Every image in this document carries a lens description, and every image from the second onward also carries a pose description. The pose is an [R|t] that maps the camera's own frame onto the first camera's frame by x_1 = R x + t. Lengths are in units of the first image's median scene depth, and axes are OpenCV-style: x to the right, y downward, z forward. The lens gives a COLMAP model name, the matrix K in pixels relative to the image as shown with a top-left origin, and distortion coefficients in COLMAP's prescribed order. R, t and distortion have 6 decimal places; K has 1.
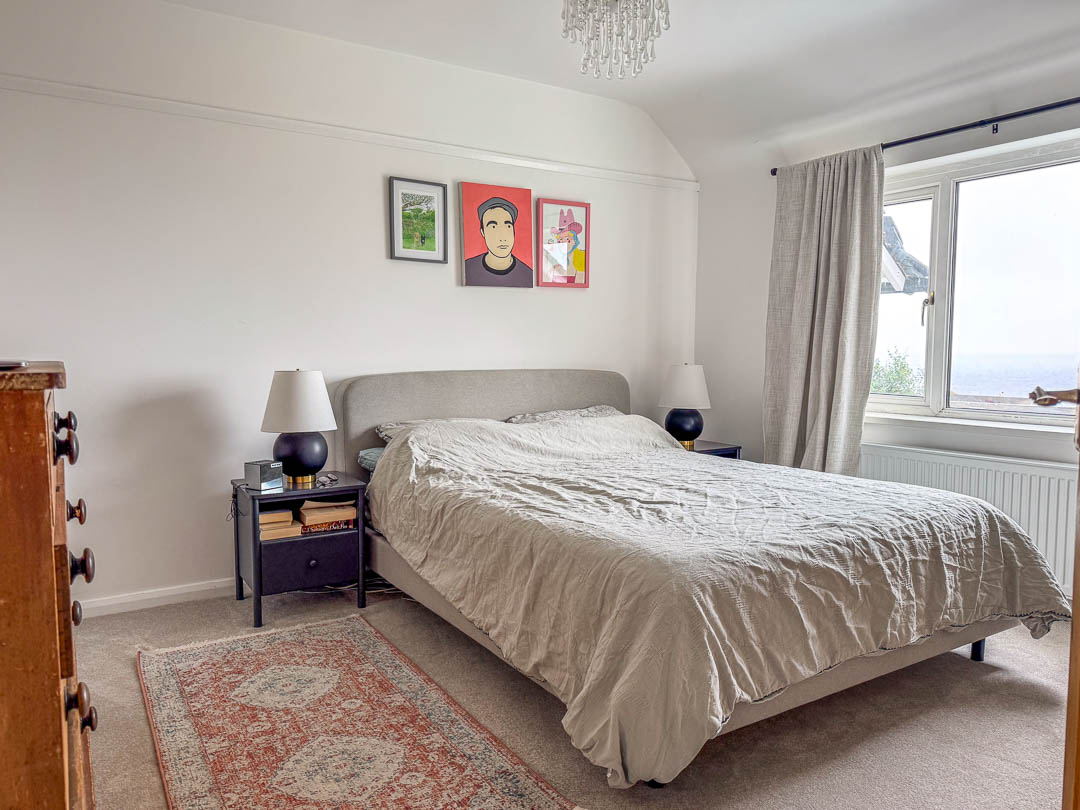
lens RADIAL K [[771.2, 0, 541.3], [0, 771.2, 405.4], [0, 0, 1]] dist [0.027569, -0.006045]
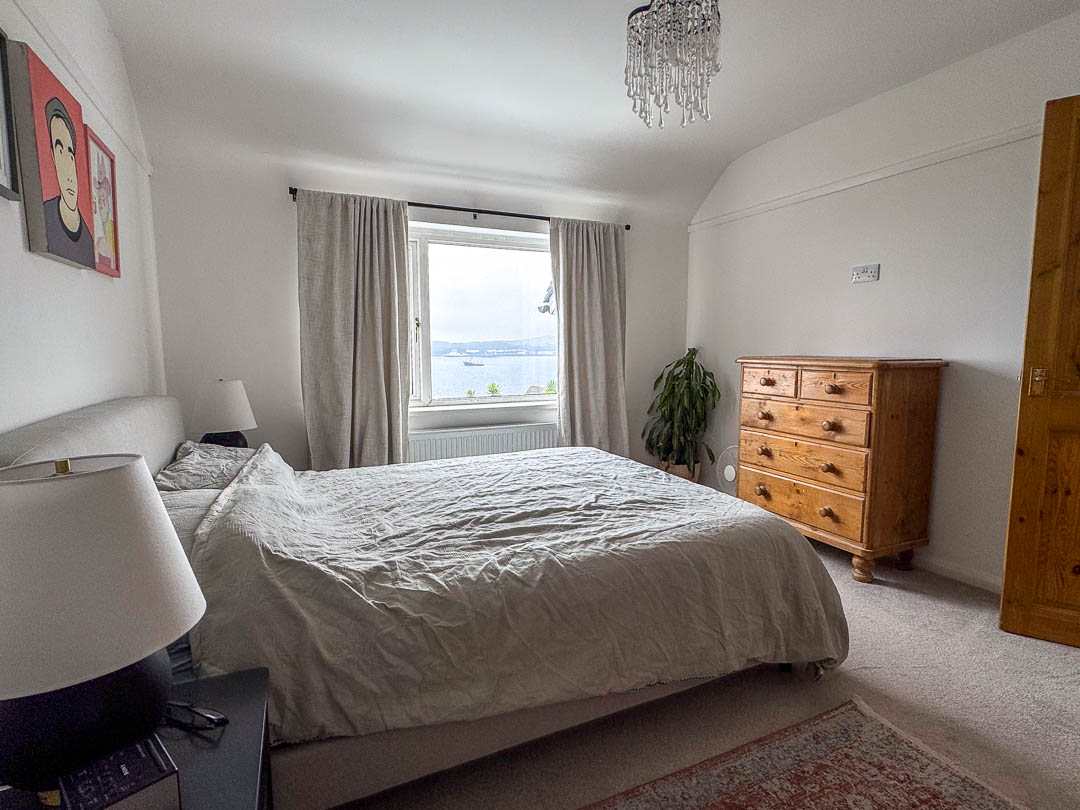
lens RADIAL K [[549.8, 0, 542.3], [0, 549.8, 405.4], [0, 0, 1]] dist [-0.013226, 0.000454]
pose [[0.134071, -0.095218, 0.986387, -0.437846], [0.087112, 0.992652, 0.083982, -0.056580], [-0.987135, 0.074667, 0.141381, 0.652094]]
